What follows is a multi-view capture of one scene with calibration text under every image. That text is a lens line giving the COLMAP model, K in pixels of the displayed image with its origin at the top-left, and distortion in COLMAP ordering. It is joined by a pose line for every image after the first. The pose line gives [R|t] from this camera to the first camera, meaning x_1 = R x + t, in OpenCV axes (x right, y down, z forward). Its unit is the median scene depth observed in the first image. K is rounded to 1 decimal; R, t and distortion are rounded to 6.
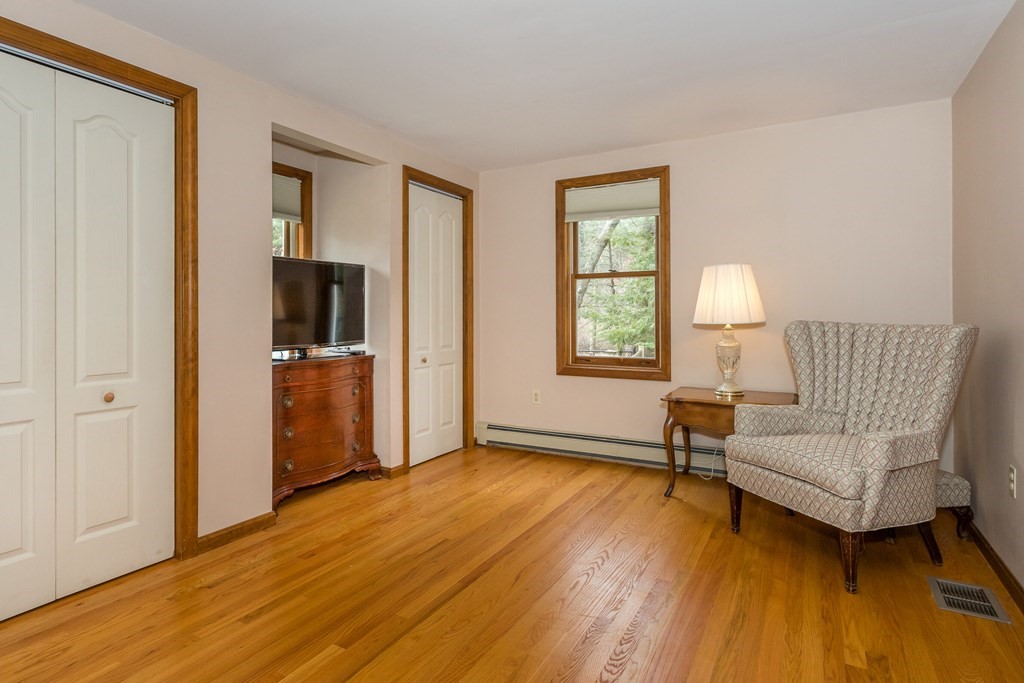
lens RADIAL K [[552.7, 0, 491.5], [0, 552.7, 315.3], [0, 0, 1]] dist [0.000028, 0.001207]
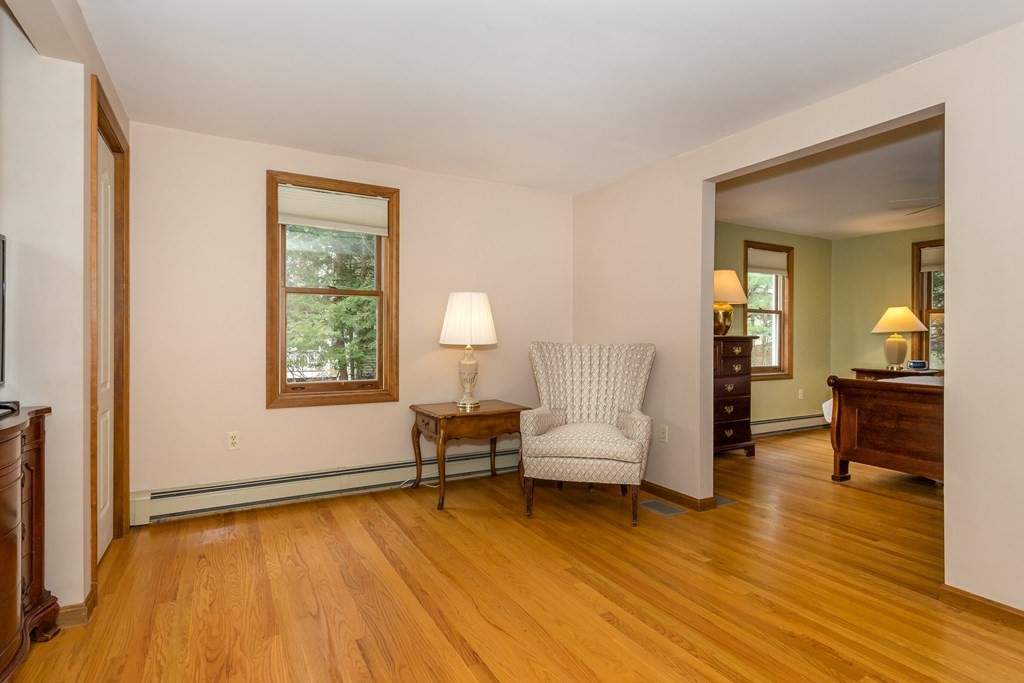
lens RADIAL K [[520.9, 0, 515.4], [0, 520.9, 338.7], [0, 0, 1]] dist [0.005378, 0.000375]
pose [[0.498074, 0.002537, 0.867131, -0.444305], [-0.007457, 0.999971, 0.001357, 0.001259], [-0.867102, -0.007143, 0.498079, 0.364444]]
